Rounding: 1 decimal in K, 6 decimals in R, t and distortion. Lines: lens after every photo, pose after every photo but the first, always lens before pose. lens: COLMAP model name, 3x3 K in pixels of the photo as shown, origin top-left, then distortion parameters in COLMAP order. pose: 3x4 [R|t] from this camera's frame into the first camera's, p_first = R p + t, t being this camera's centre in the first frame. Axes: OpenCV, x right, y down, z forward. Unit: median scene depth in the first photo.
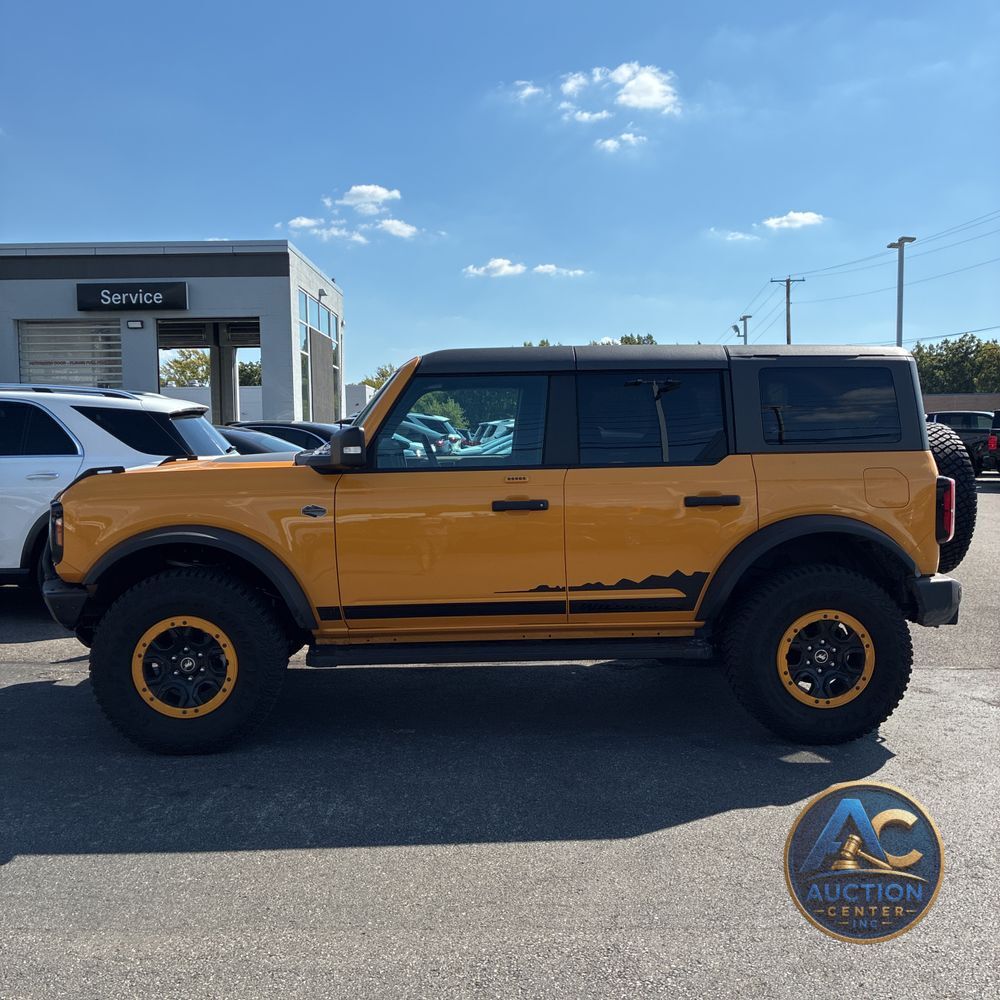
lens RADIAL K [[998.3, 0, 503.6], [0, 998.3, 485.6], [0, 0, 1]] dist [0.034432, -0.026036]
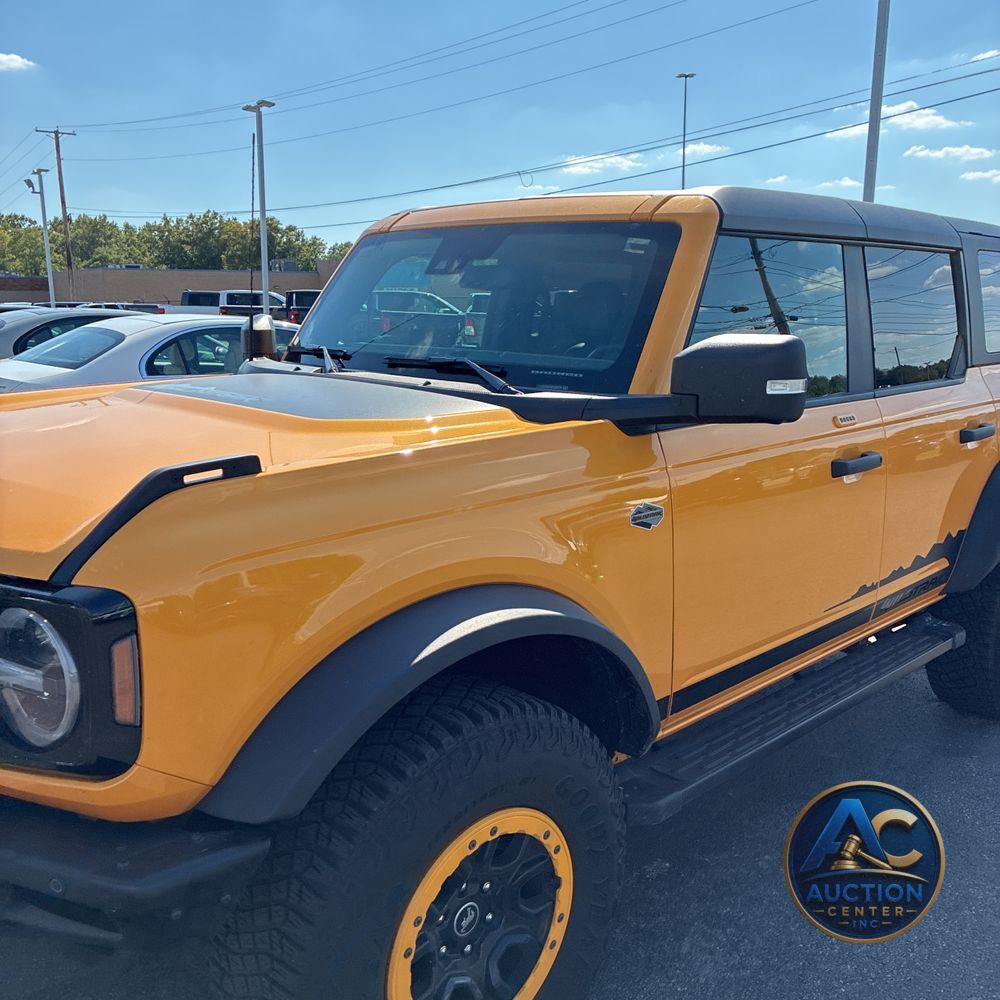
lens RADIAL K [[1005.6, 0, 517.4], [0, 1005.6, 502.6], [0, 0, 1]] dist [0.009105, -0.002268]
pose [[0.749046, -0.113744, 0.652681, -0.099528], [0.022276, 0.988919, 0.146776, -0.009440], [-0.662144, -0.095403, 0.743279, 0.125129]]
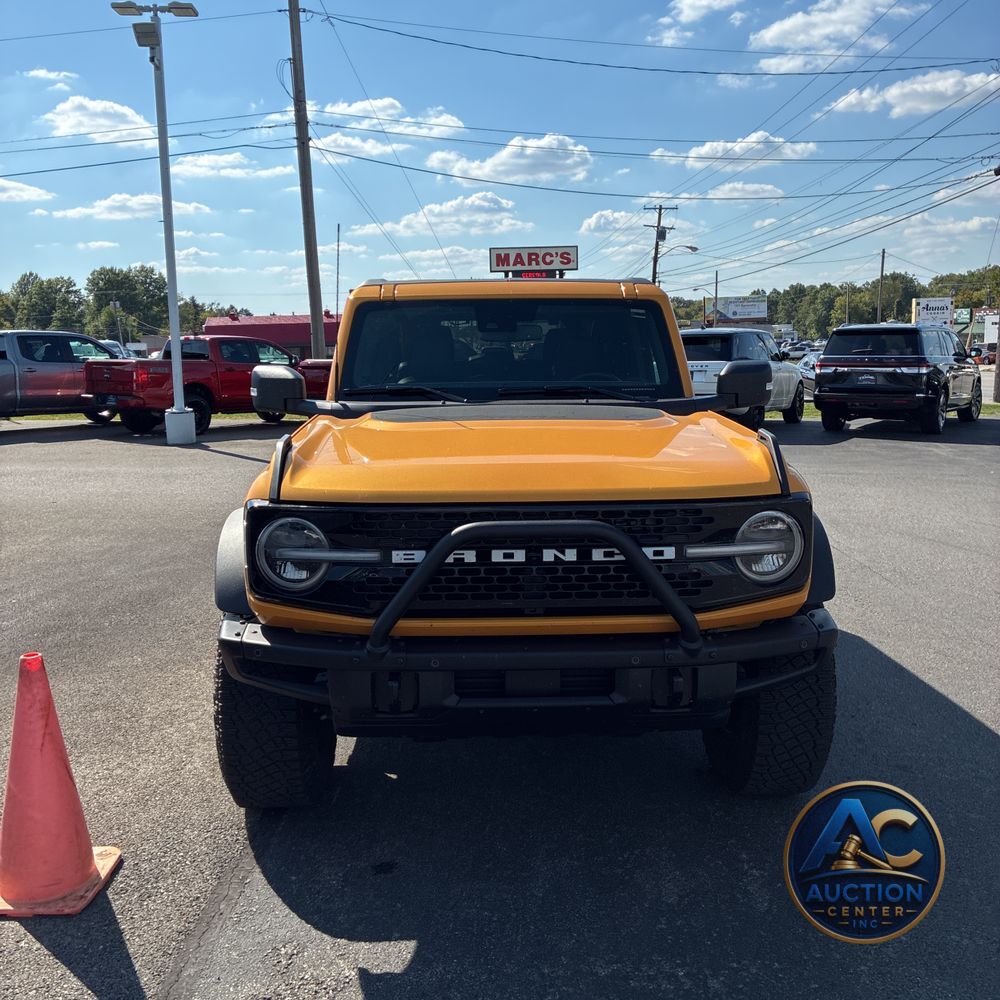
lens RADIAL K [[998.3, 0, 503.6], [0, 998.3, 485.6], [0, 0, 1]] dist [0.034432, -0.026036]
pose [[0.051523, -0.141673, 0.988572, -0.195720], [0.075018, 0.987639, 0.137630, -0.016027], [-0.995850, 0.067069, 0.061514, 0.209022]]
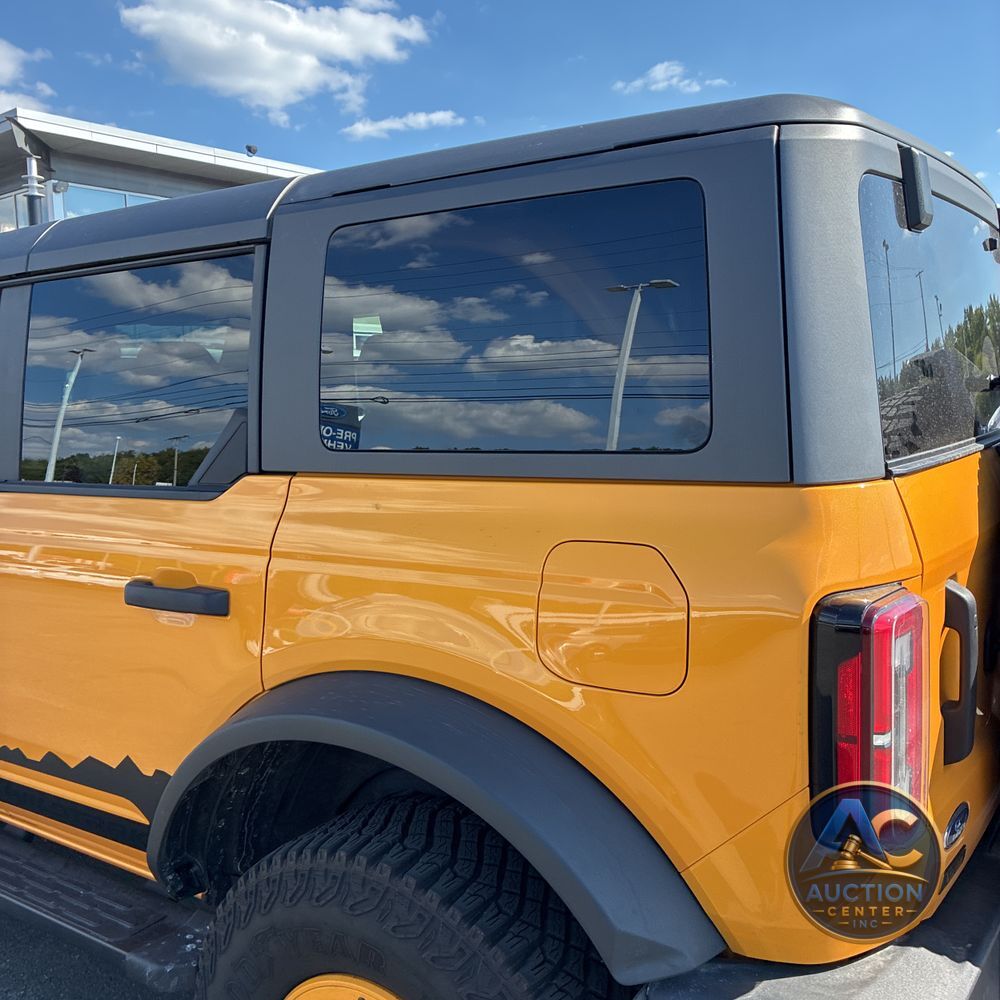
lens RADIAL K [[1005.6, 0, 517.4], [0, 1005.6, 502.6], [0, 0, 1]] dist [0.009105, -0.002268]
pose [[0.789194, 0.062418, -0.610964, 0.100997], [-0.011213, 0.996121, 0.087282, -0.010346], [0.614042, -0.062032, 0.786832, 0.147014]]
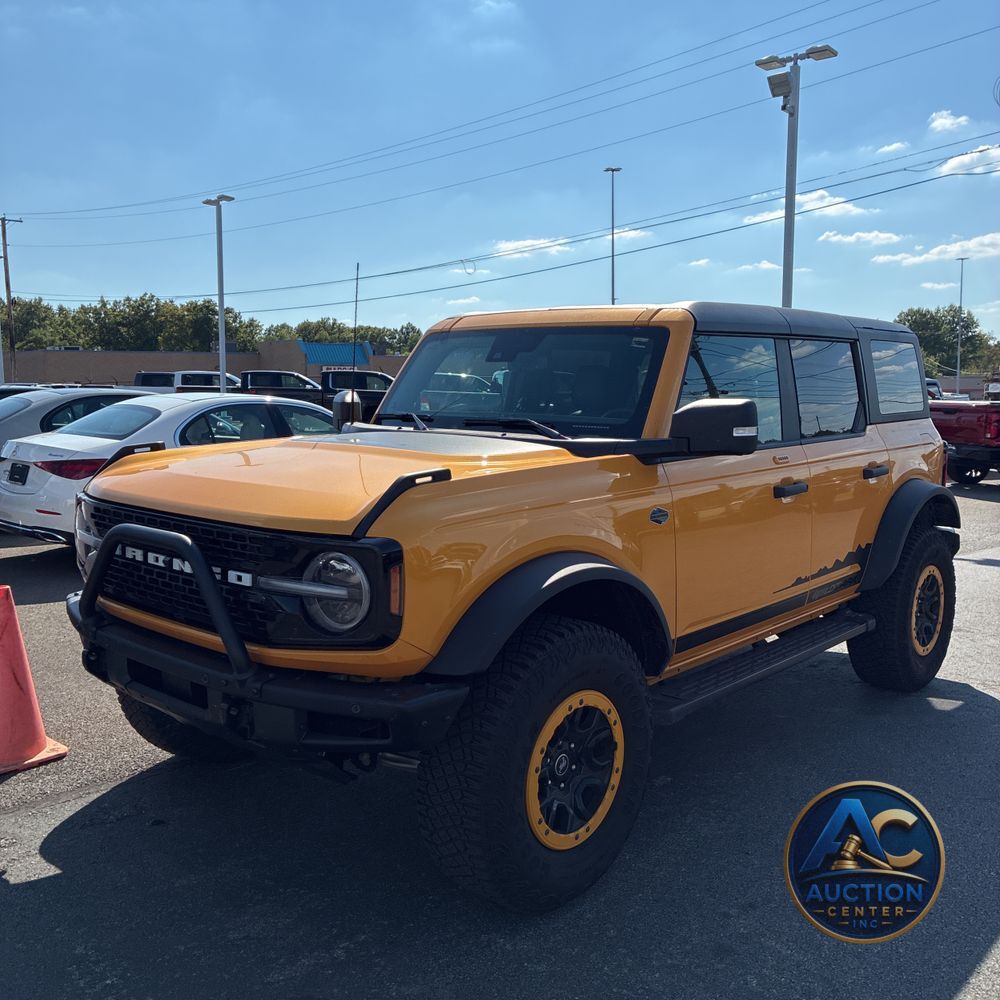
lens RADIAL K [[998.3, 0, 503.6], [0, 998.3, 485.6], [0, 0, 1]] dist [0.034432, -0.026036]
pose [[0.713919, -0.062954, 0.697393, -0.142123], [0.032352, 0.997852, 0.056958, -0.007603], [-0.699481, -0.018101, 0.714422, 0.101500]]
